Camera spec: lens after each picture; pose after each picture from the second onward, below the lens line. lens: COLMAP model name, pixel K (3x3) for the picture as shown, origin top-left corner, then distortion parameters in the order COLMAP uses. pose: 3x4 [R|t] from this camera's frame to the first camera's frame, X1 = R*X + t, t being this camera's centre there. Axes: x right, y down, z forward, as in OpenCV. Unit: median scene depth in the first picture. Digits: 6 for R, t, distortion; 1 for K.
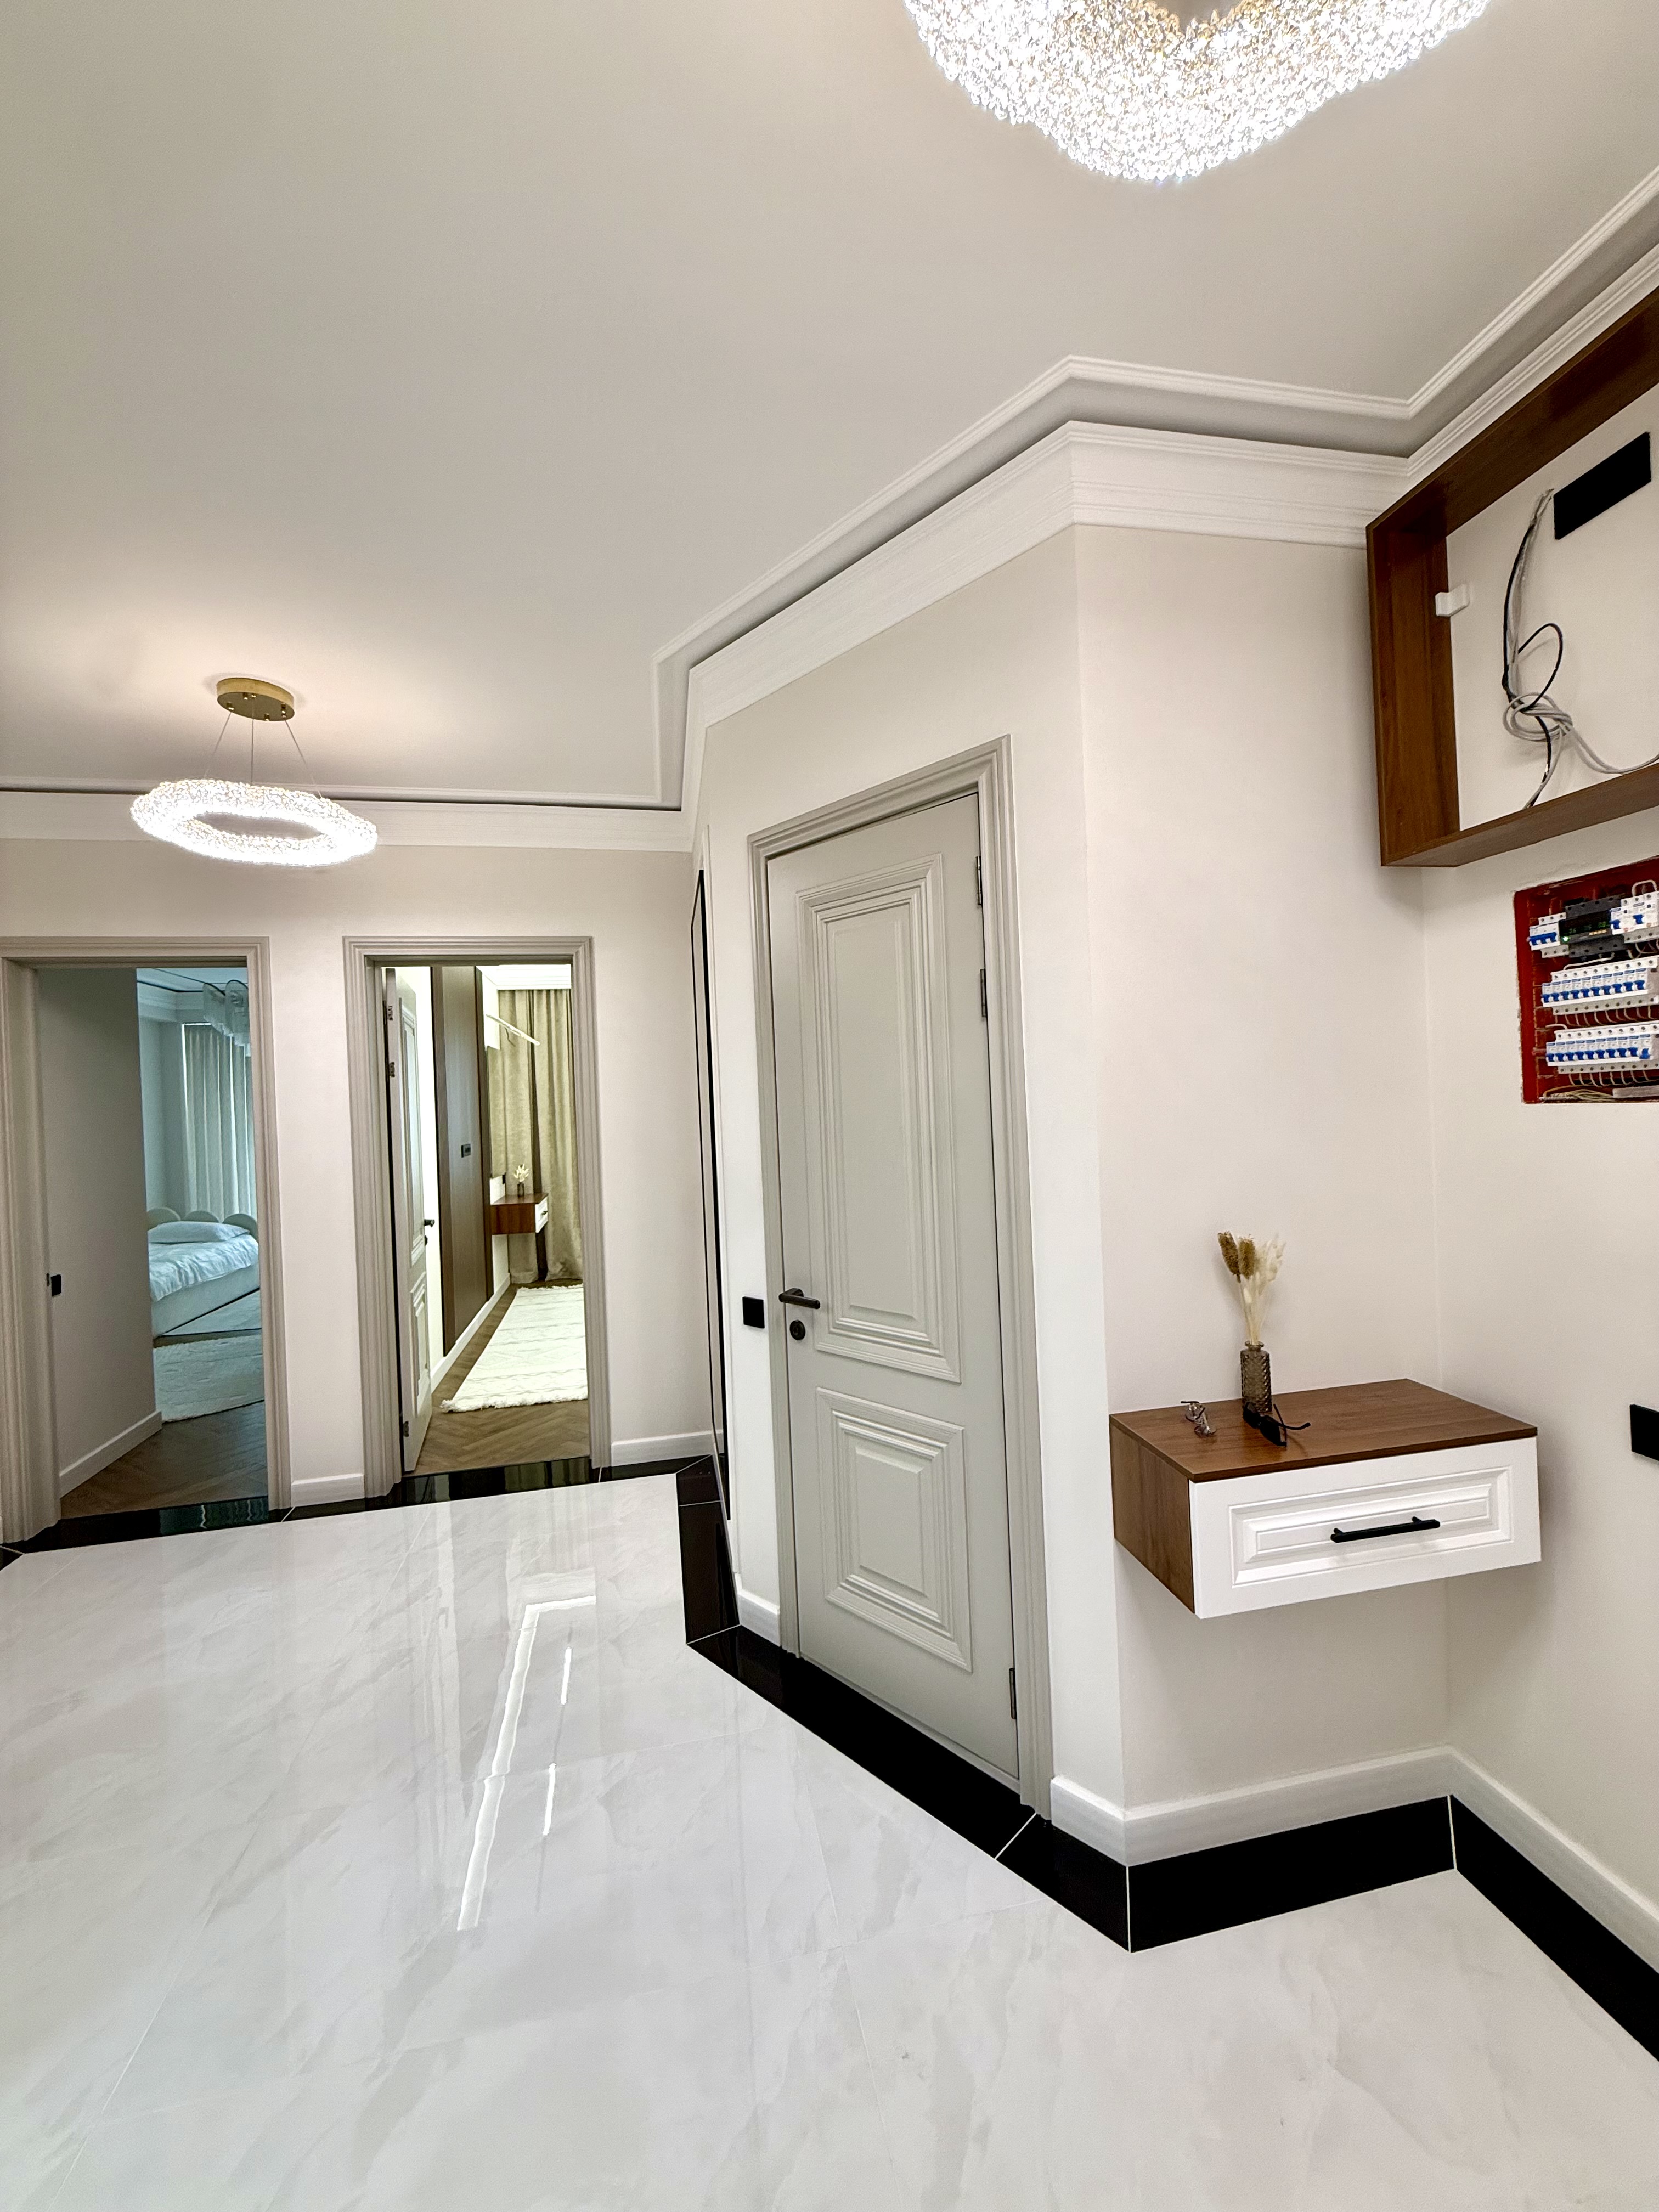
lens RADIAL K [[875.8, 0, 816.3], [0, 875.8, 1100.1], [0, 0, 1]] dist [-0.000235, 0.000476]
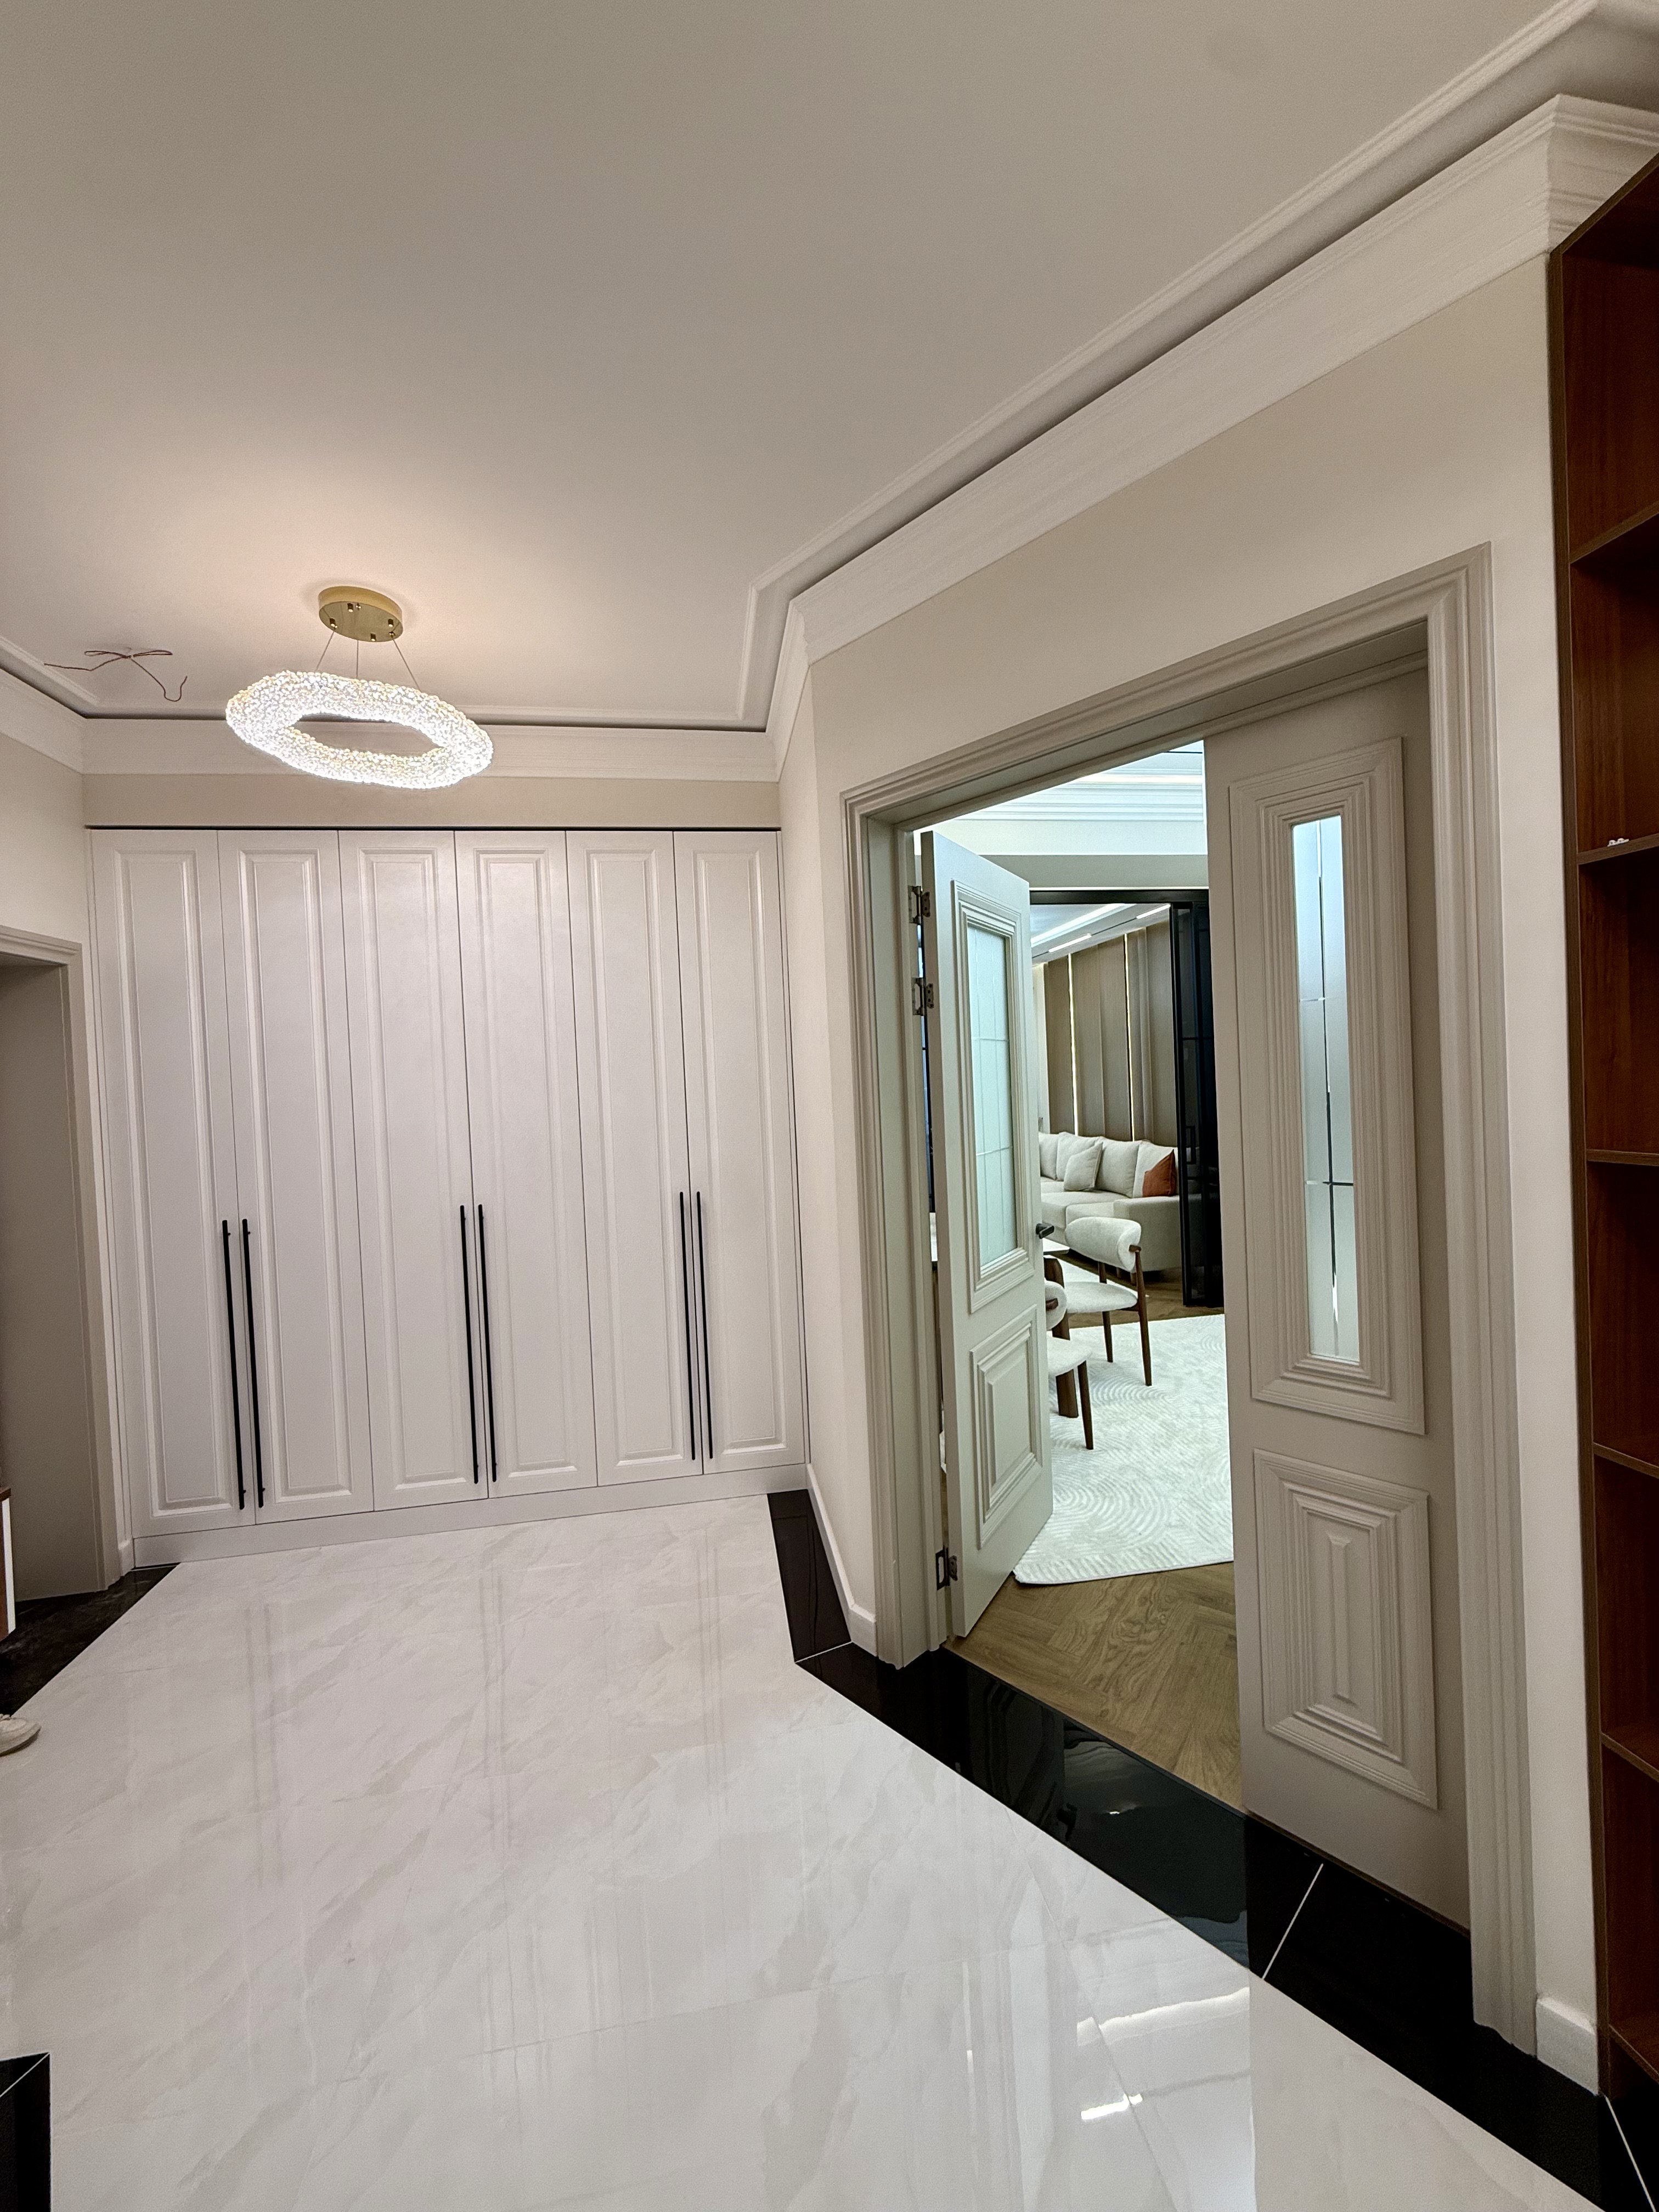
lens RADIAL K [[875.8, 0, 816.3], [0, 875.8, 1100.1], [0, 0, 1]] dist [-0.000235, 0.000476]
pose [[0.998947, -0.045175, -0.008012, -0.233497], [0.045300, 0.998842, 0.016174, 0.003704], [0.007272, -0.016520, 0.999837, 0.178767]]
